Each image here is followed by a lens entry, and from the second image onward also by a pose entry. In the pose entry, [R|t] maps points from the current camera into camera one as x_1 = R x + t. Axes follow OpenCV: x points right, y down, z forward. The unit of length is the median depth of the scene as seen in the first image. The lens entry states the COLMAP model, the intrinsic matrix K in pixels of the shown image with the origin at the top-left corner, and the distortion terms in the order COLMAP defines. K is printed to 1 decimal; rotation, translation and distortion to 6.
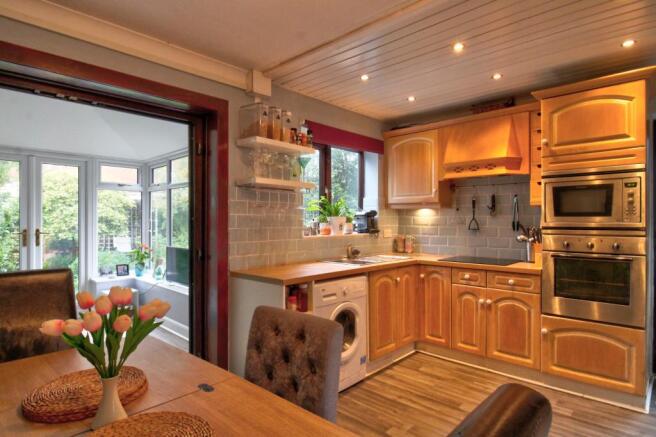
lens RADIAL K [[363.4, 0, 316.0], [0, 363.4, 222.2], [0, 0, 1]] dist [-0.005401, -0.001024]
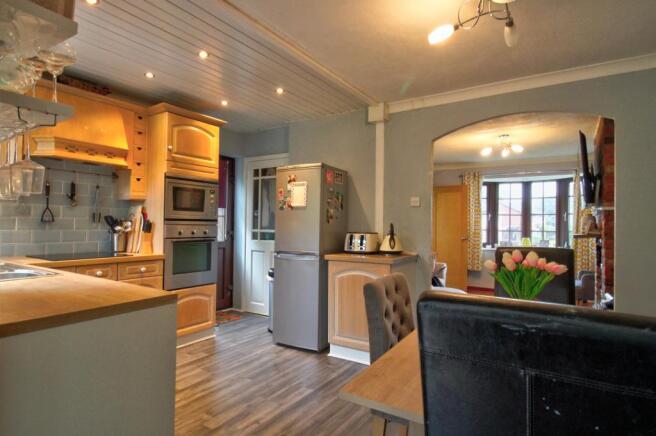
lens RADIAL K [[363.4, 0, 330.9], [0, 363.4, 219.8], [0, 0, 1]] dist [-0.005401, -0.001024]
pose [[-0.187855, 0.005354, 0.982182, -0.635899], [-0.016253, 0.999831, -0.008559, 0.017907], [-0.982062, -0.017571, -0.187737, 0.677974]]
